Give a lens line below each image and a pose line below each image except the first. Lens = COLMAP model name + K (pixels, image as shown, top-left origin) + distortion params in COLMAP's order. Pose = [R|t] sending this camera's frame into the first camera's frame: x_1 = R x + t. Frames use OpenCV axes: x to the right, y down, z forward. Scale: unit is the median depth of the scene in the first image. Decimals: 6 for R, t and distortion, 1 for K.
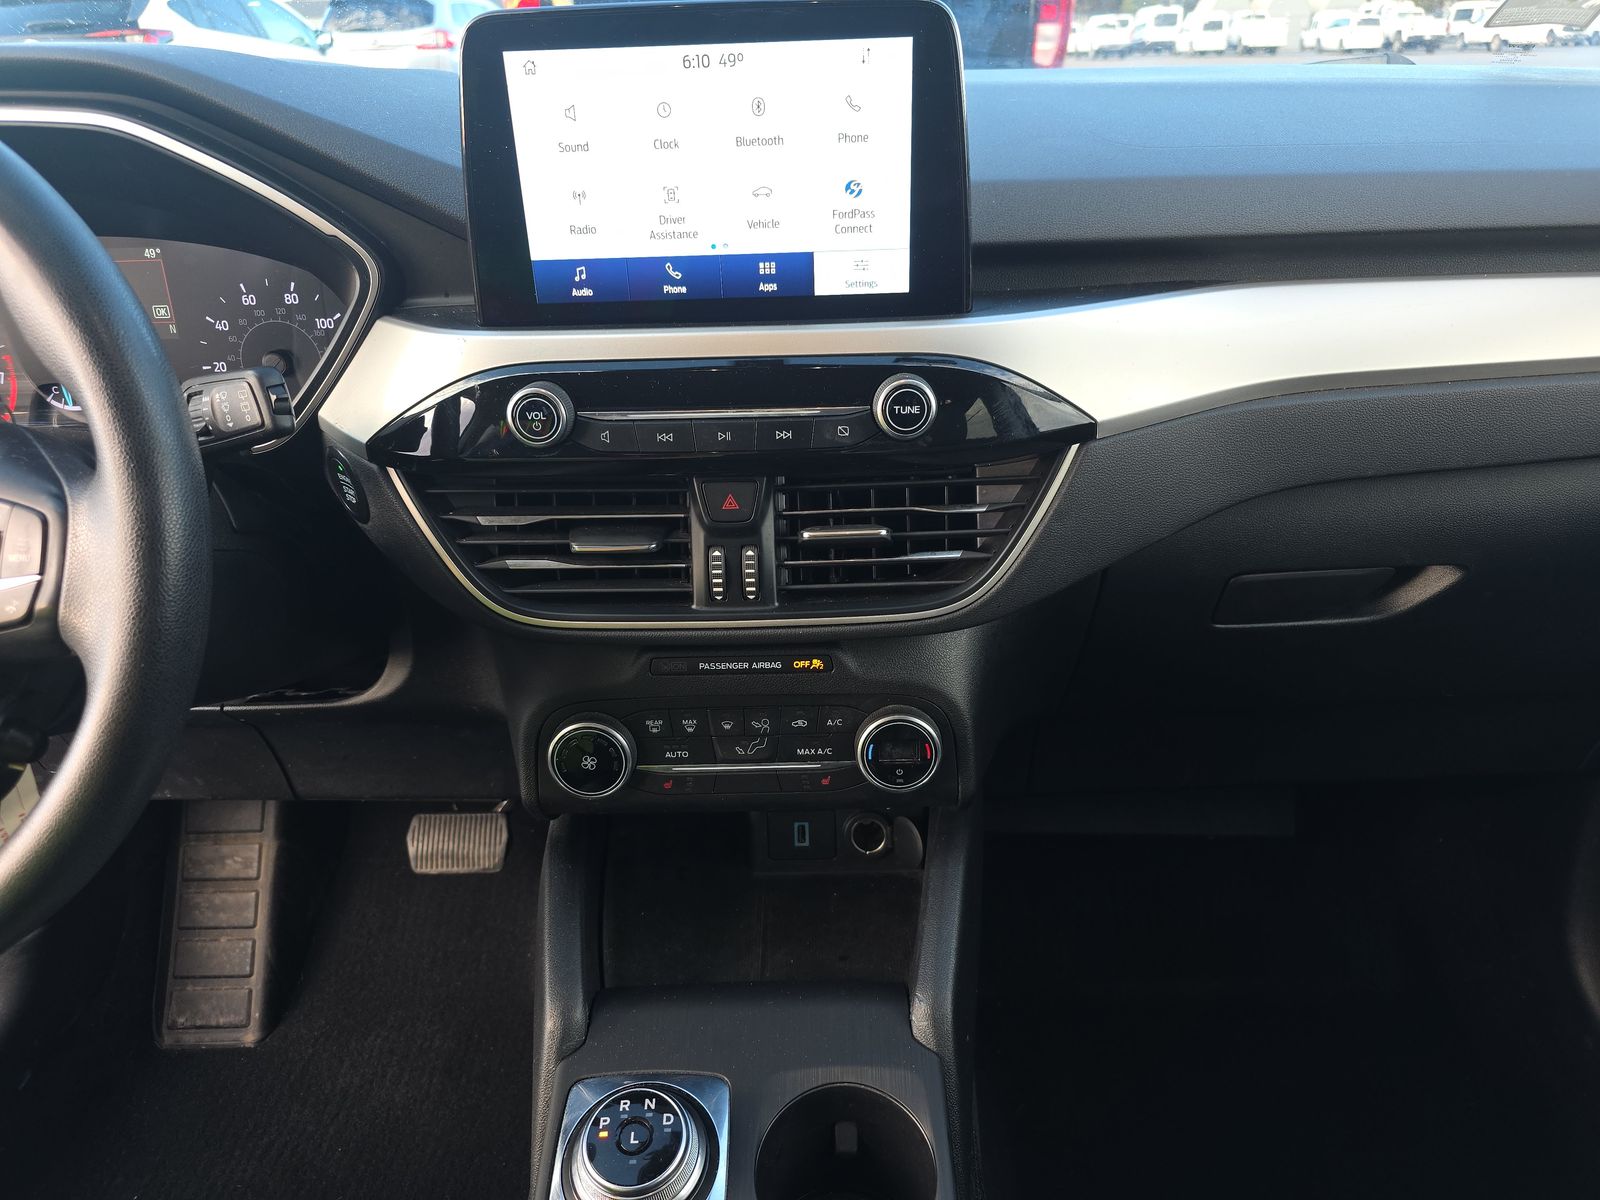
lens RADIAL K [[1079.7, 0, 780.0], [0, 1079.7, 626.3], [0, 0, 1]] dist [0.031204, -0.023590]
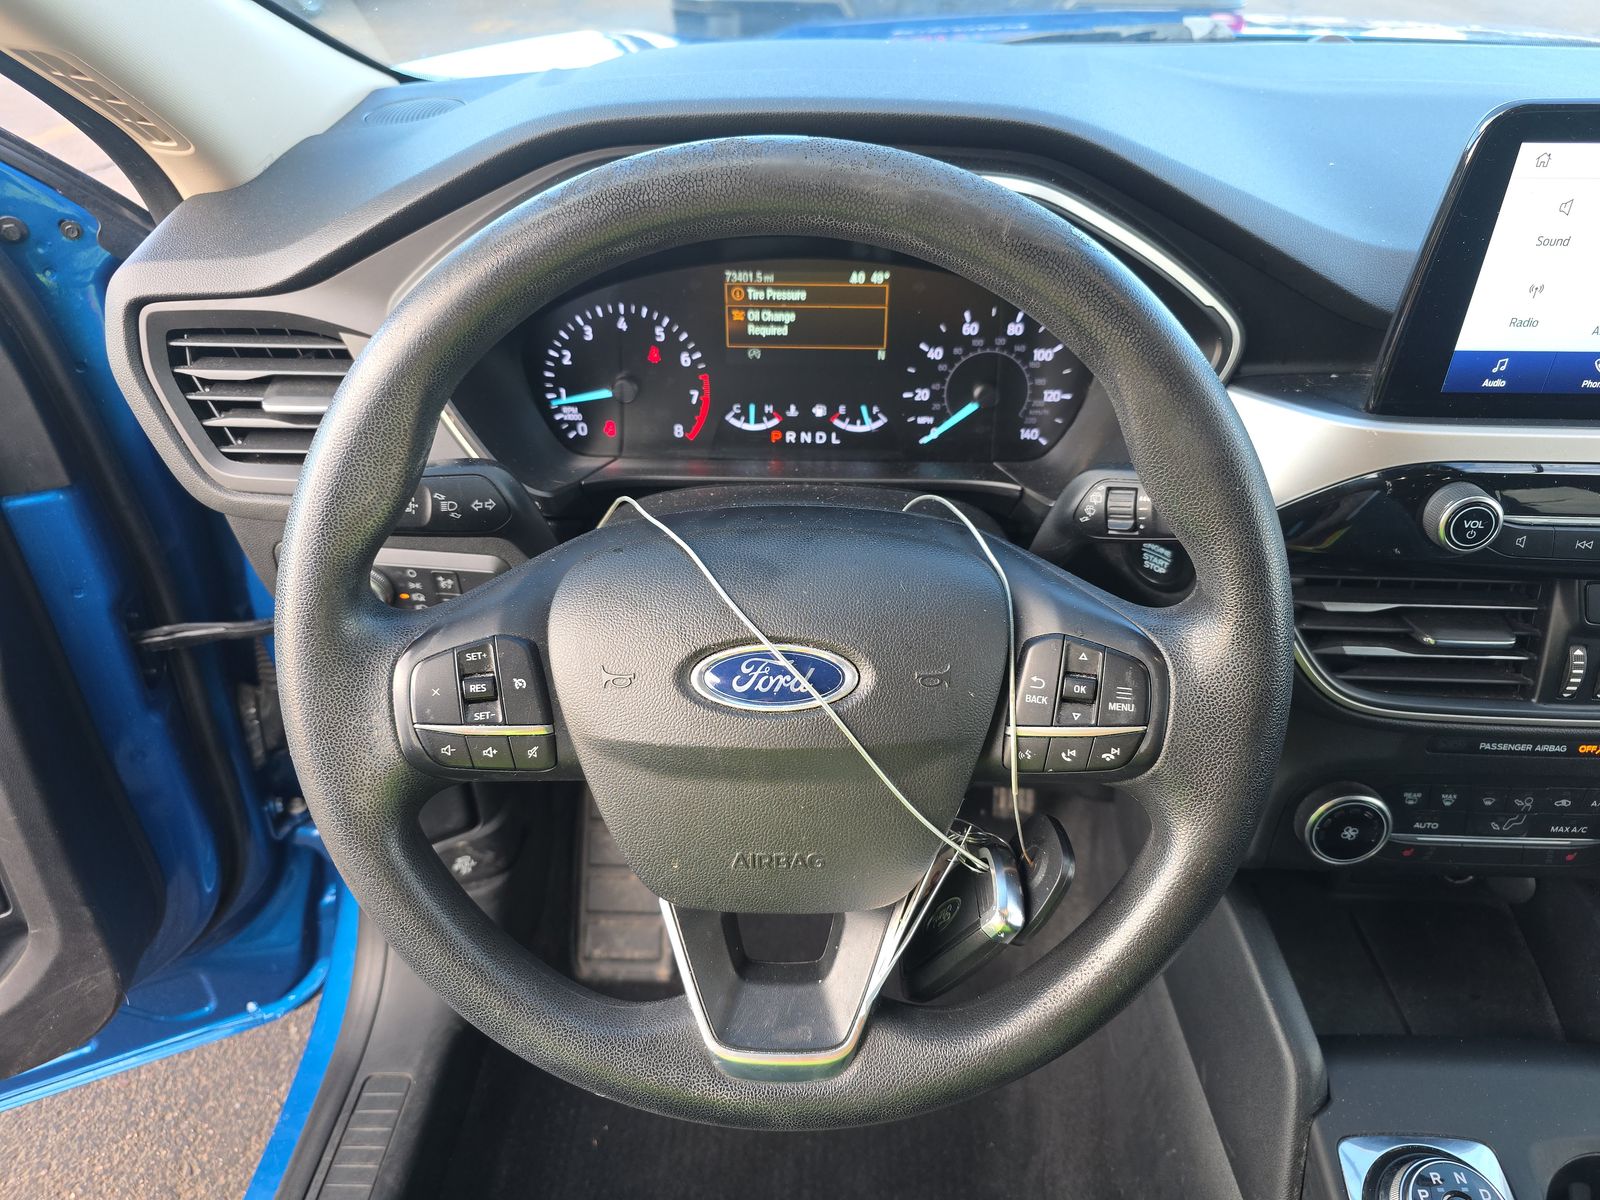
lens RADIAL K [[1079.7, 0, 796.3], [0, 1079.7, 600.5], [0, 0, 1]] dist [0.031204, -0.023590]
pose [[0.999105, 0.041480, -0.008251, -0.681700], [-0.040322, 0.993108, 0.110049, -0.175263], [0.012759, -0.109617, 0.993892, 0.020770]]
